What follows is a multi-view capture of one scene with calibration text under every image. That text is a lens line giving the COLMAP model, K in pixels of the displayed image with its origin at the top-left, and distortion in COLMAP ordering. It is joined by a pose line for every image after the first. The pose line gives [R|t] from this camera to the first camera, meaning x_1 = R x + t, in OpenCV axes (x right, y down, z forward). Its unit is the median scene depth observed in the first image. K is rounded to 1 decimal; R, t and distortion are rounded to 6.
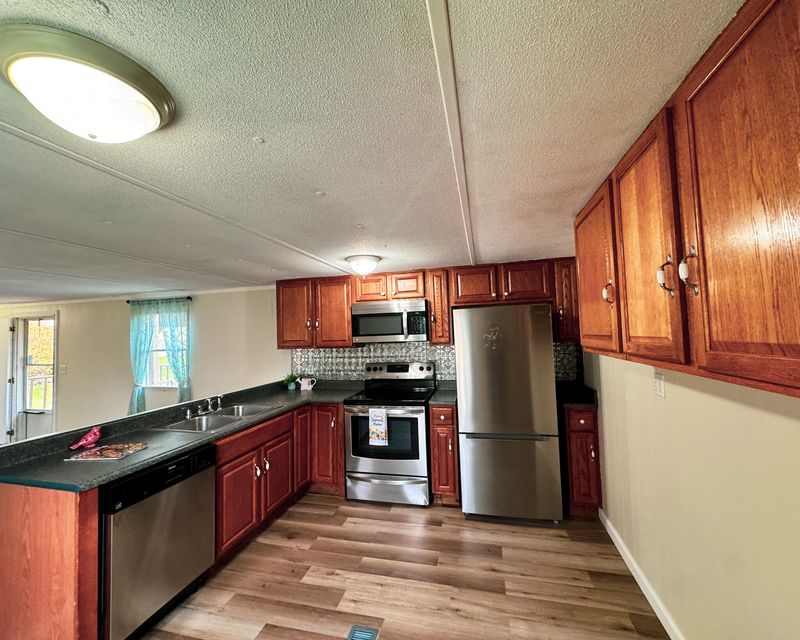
lens RADIAL K [[340.8, 0, 399.4], [0, 340.8, 320.5], [0, 0, 1]] dist [-0.001102, -0.000414]
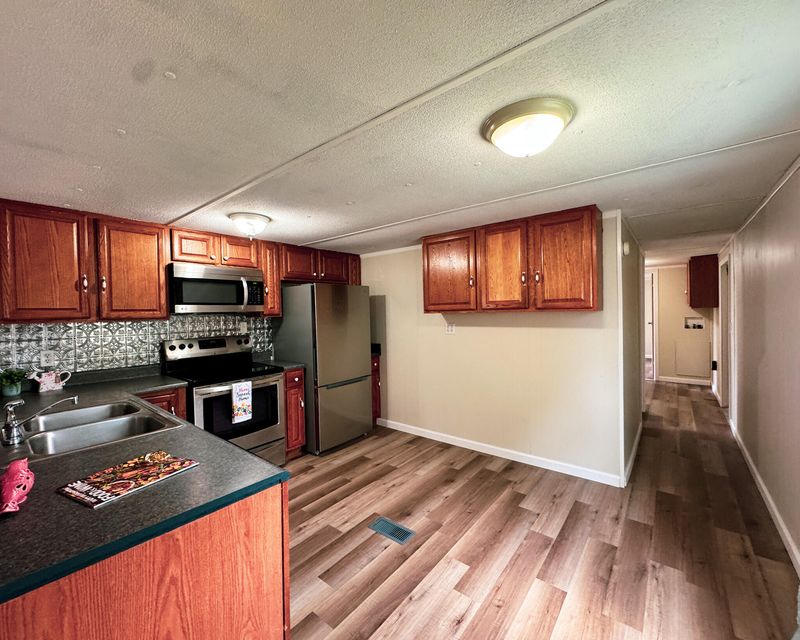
lens RADIAL K [[342.3, 0, 397.3], [0, 342.3, 319.8], [0, 0, 1]] dist [-0.002027, -0.000021]
pose [[0.426732, 0.001148, 0.904378, -0.730711], [-0.025200, 0.999626, 0.010622, 0.069127], [-0.904027, -0.027323, 0.426601, 0.228611]]
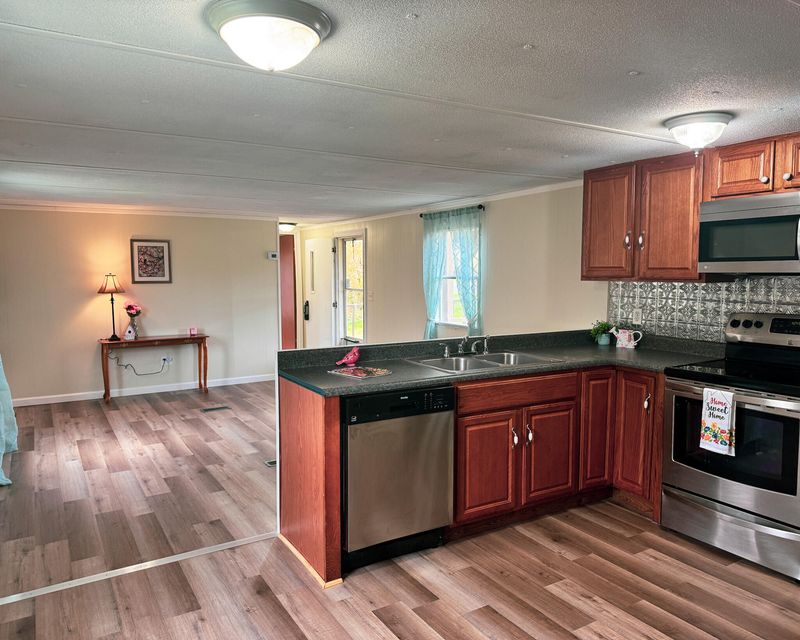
lens RADIAL K [[593.0, 0, 395.9], [0, 593.0, 317.0], [0, 0, 1]] dist [0.019440, -0.022023]
pose [[0.703617, 0.082022, -0.705829, 0.247078], [0.007833, 0.992360, 0.123127, 0.014735], [0.710536, -0.092163, 0.697599, -0.056618]]
